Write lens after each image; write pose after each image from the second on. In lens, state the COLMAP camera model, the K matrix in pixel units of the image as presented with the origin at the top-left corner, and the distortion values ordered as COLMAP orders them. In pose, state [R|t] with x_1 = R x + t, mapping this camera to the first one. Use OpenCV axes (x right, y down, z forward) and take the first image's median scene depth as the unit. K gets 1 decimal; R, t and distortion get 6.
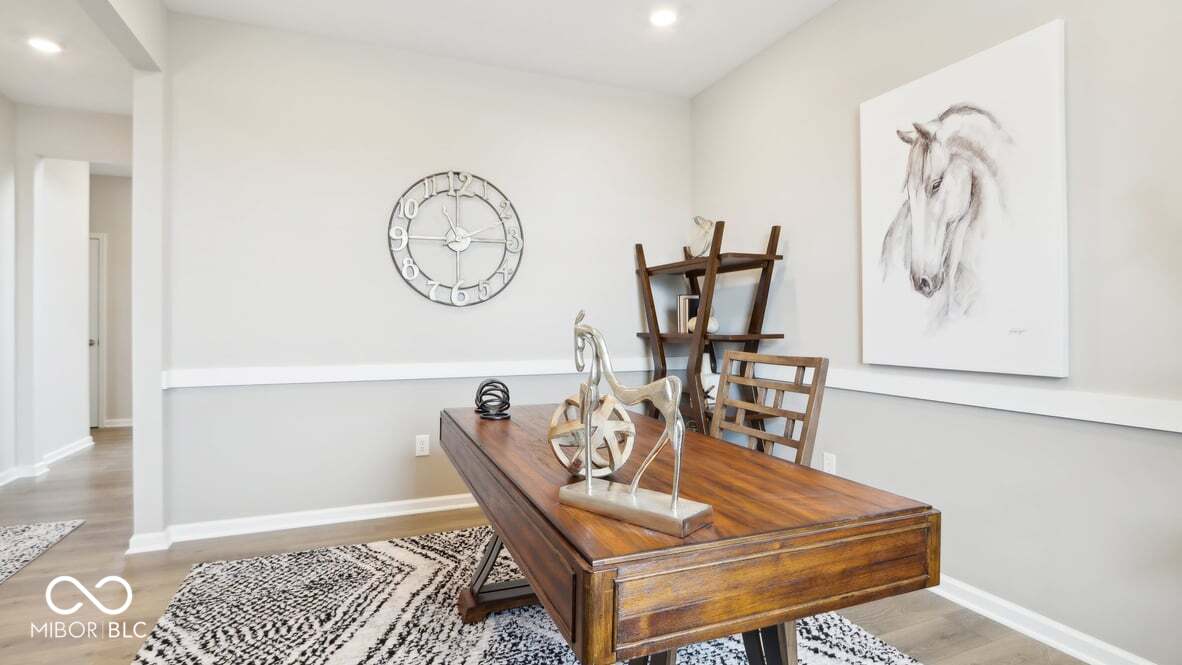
lens RADIAL K [[581.2, 0, 592.6], [0, 581.2, 324.4], [0, 0, 1]] dist [-0.005554, 0.000264]
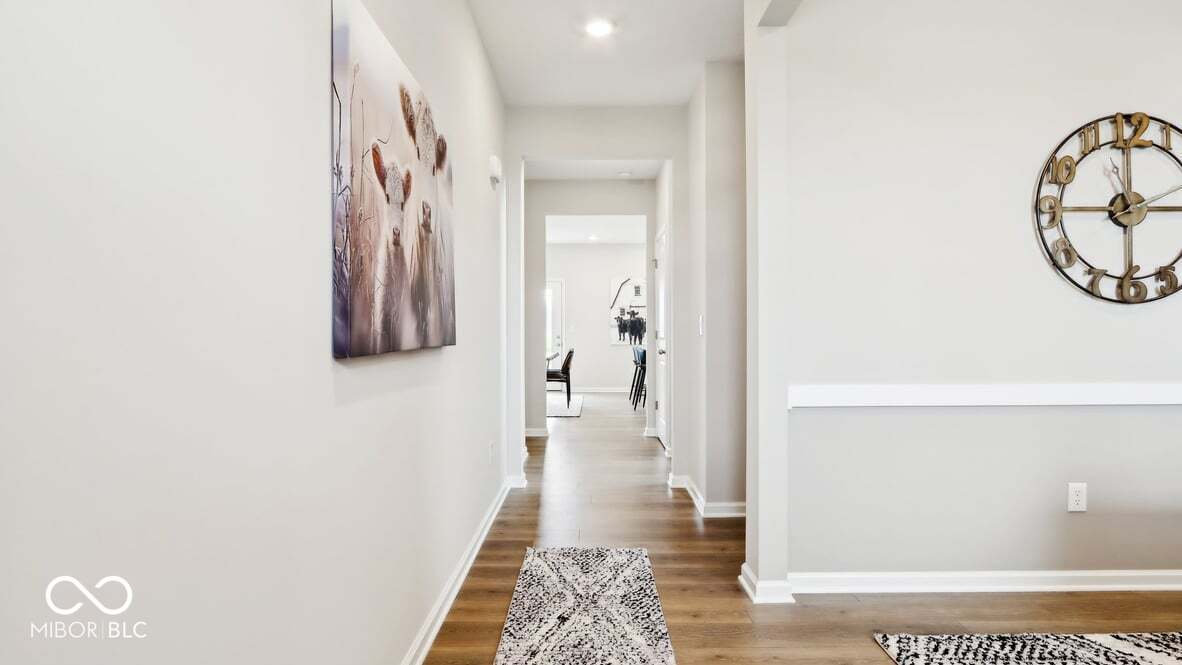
lens RADIAL K [[661.2, 0, 591.0], [0, 661.2, 332.5], [0, 0, 1]] dist [0.000127, 0.000507]
pose [[0.932106, -0.002899, -0.362175, -0.578344], [0.004396, 0.999985, 0.003310, -0.001839], [0.362160, -0.004678, 0.932104, 0.015674]]
